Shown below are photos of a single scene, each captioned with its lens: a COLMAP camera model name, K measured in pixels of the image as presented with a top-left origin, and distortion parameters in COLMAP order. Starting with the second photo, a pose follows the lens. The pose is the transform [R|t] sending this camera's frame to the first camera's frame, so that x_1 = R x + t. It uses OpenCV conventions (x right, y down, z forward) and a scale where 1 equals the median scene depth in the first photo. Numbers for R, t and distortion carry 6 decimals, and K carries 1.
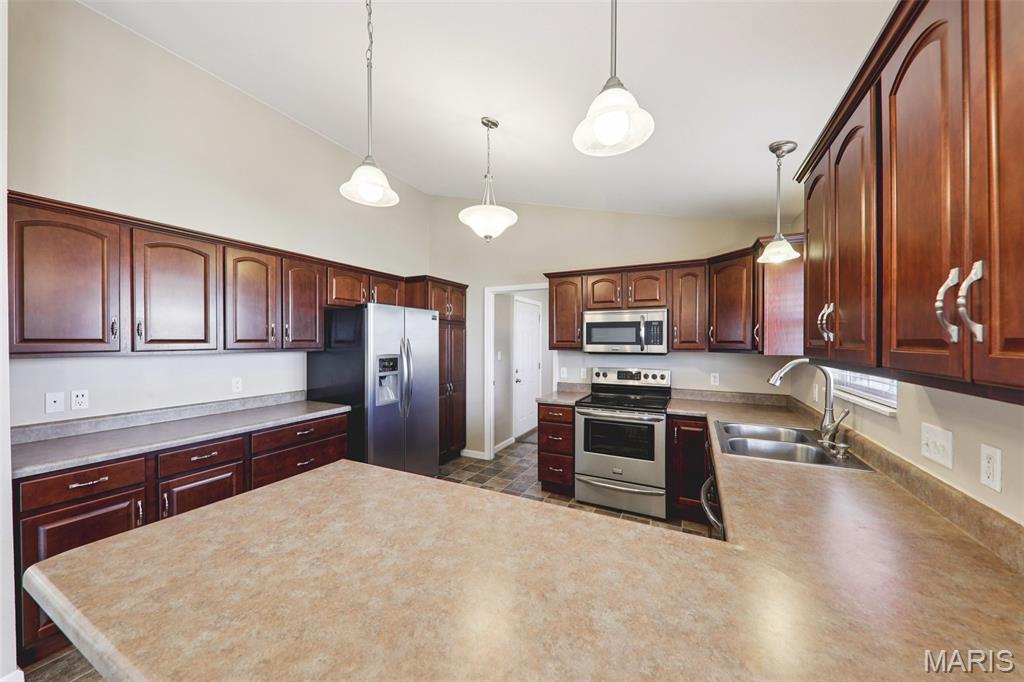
lens RADIAL K [[357.0, 0, 515.1], [0, 357.0, 342.6], [0, 0, 1]] dist [0.008706, -0.005107]
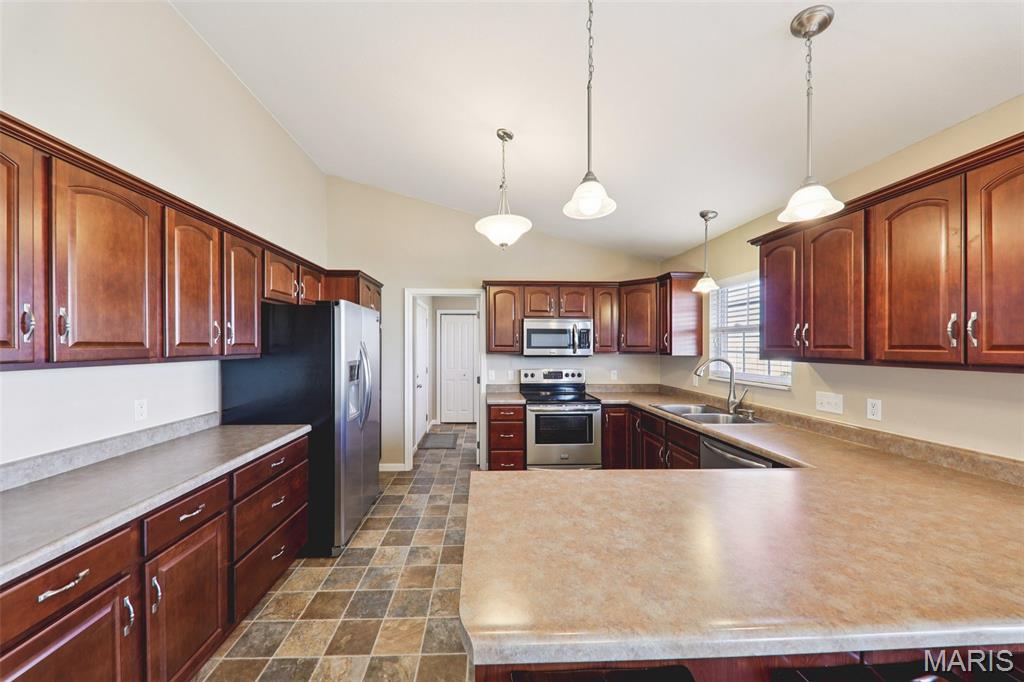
lens RADIAL K [[357.0, 0, 493.3], [0, 357.0, 345.1], [0, 0, 1]] dist [0.008706, -0.005107]
pose [[0.878190, 0.002186, 0.478307, -0.457458], [0.000440, 0.999985, -0.005378, 0.000348], [-0.478312, 0.004933, 0.878176, 0.078503]]
